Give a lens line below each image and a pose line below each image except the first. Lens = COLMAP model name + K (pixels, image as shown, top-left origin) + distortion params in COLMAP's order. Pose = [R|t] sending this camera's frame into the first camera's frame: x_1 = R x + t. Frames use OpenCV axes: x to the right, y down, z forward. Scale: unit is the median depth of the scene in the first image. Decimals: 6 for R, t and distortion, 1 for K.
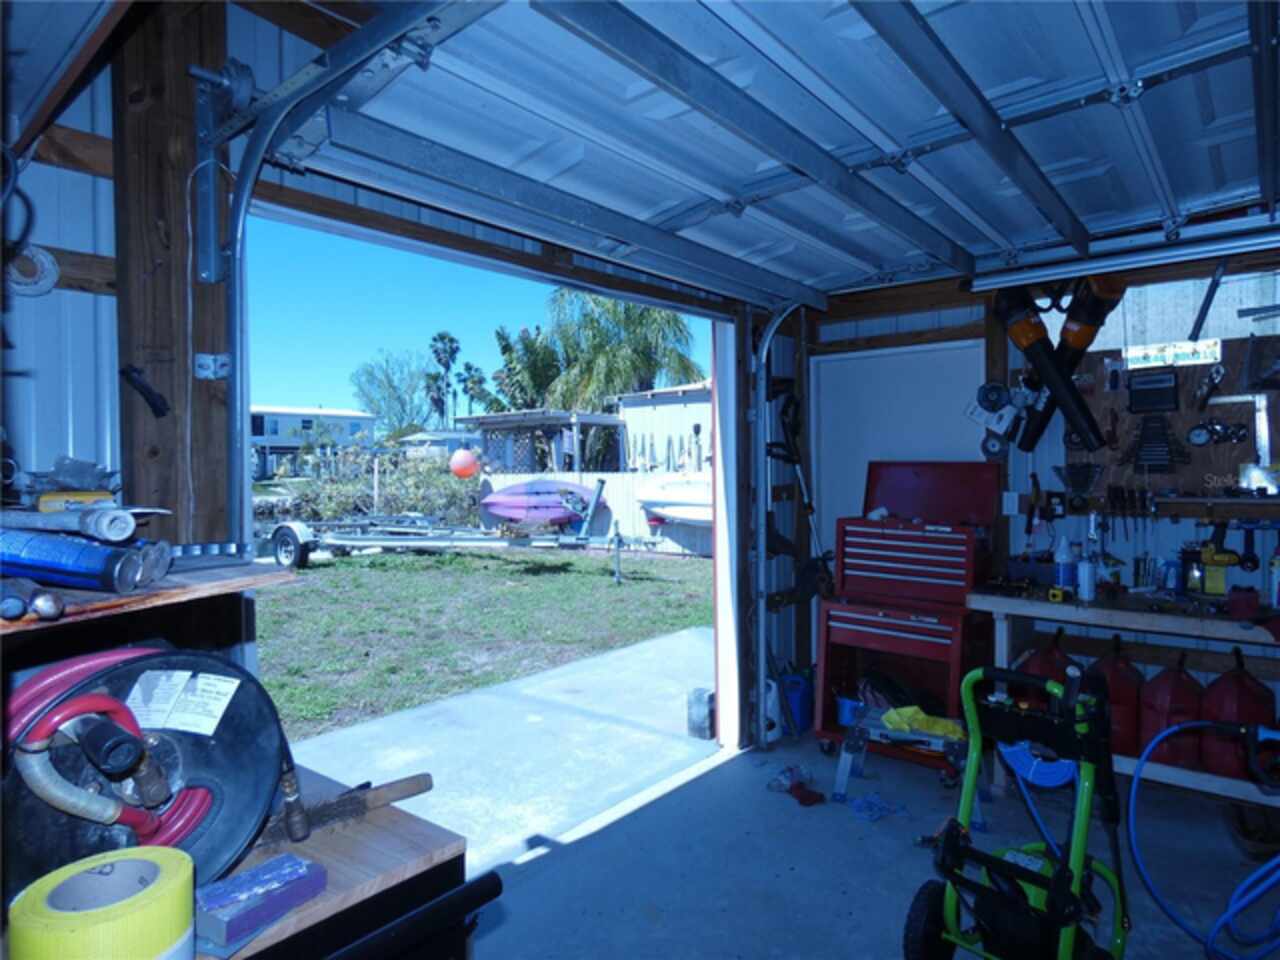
lens RADIAL K [[774.3, 0, 643.5], [0, 774.3, 467.1], [0, 0, 1]] dist [-0.001201, -0.000848]
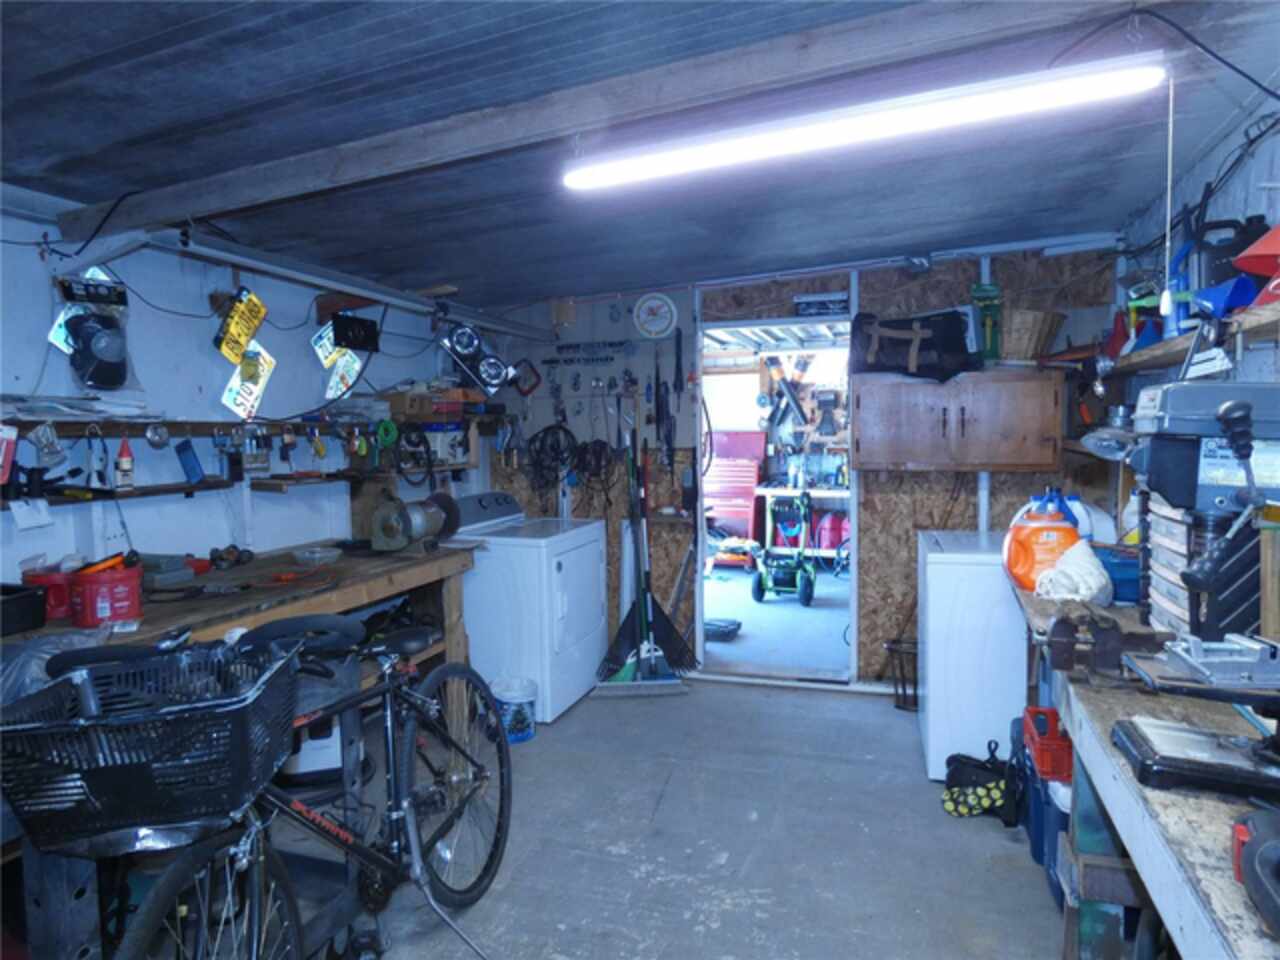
lens RADIAL K [[774.3, 0, 634.2], [0, 774.3, 481.0], [0, 0, 1]] dist [-0.001201, -0.000848]
pose [[0.949686, -0.016131, 0.312789, -0.620063], [0.001693, 0.998923, 0.046377, 0.034925], [-0.313200, -0.043515, 0.948690, -1.031230]]
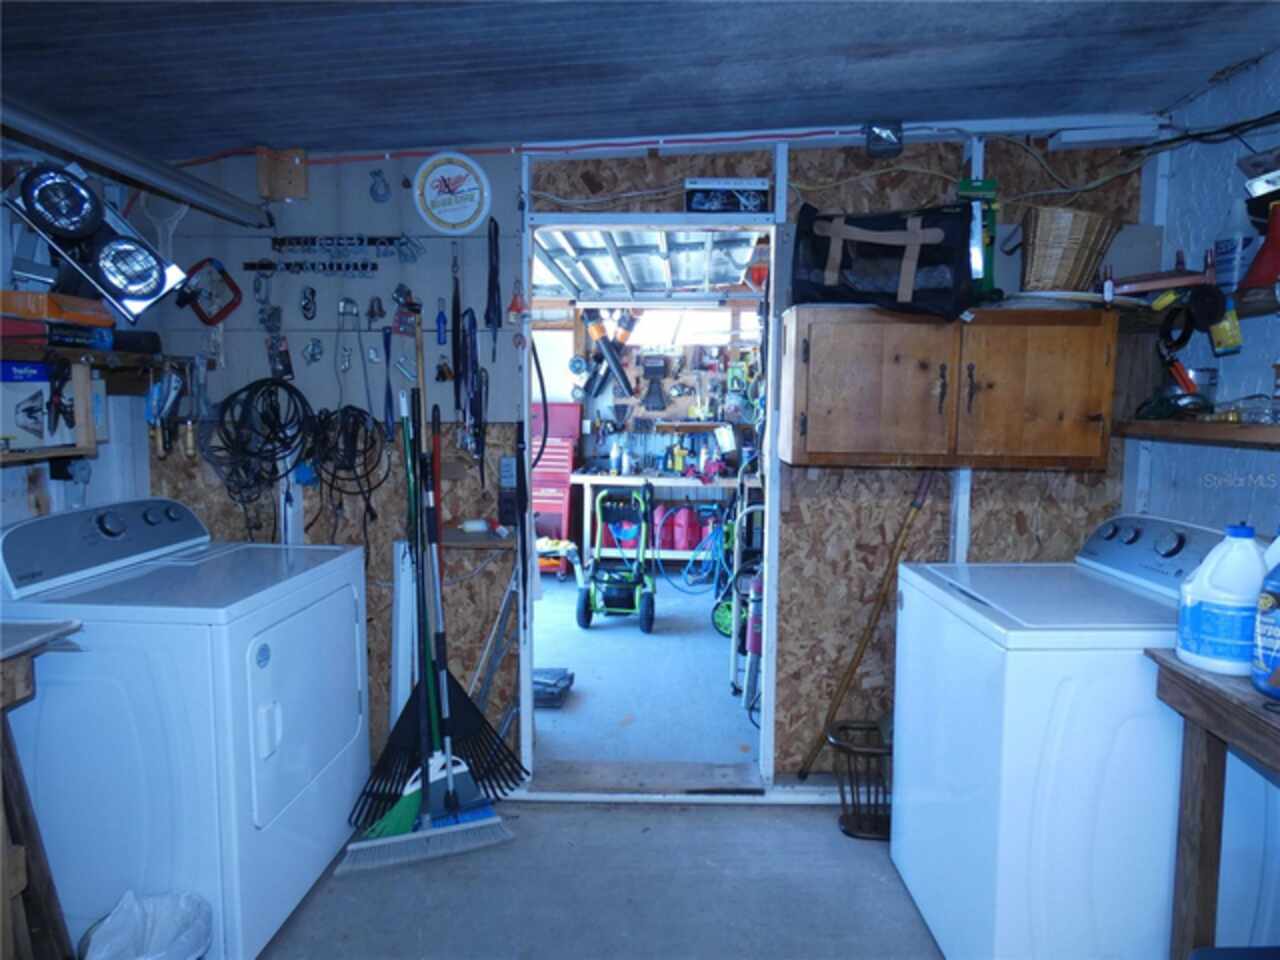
lens RADIAL K [[774.3, 0, 643.7], [0, 774.3, 478.3], [0, 0, 1]] dist [-0.001201, -0.000848]
pose [[0.817013, -0.028822, 0.575898, -0.473932], [-0.015794, 0.997257, 0.072316, 0.037068], [-0.576402, -0.068179, 0.814317, -0.563511]]
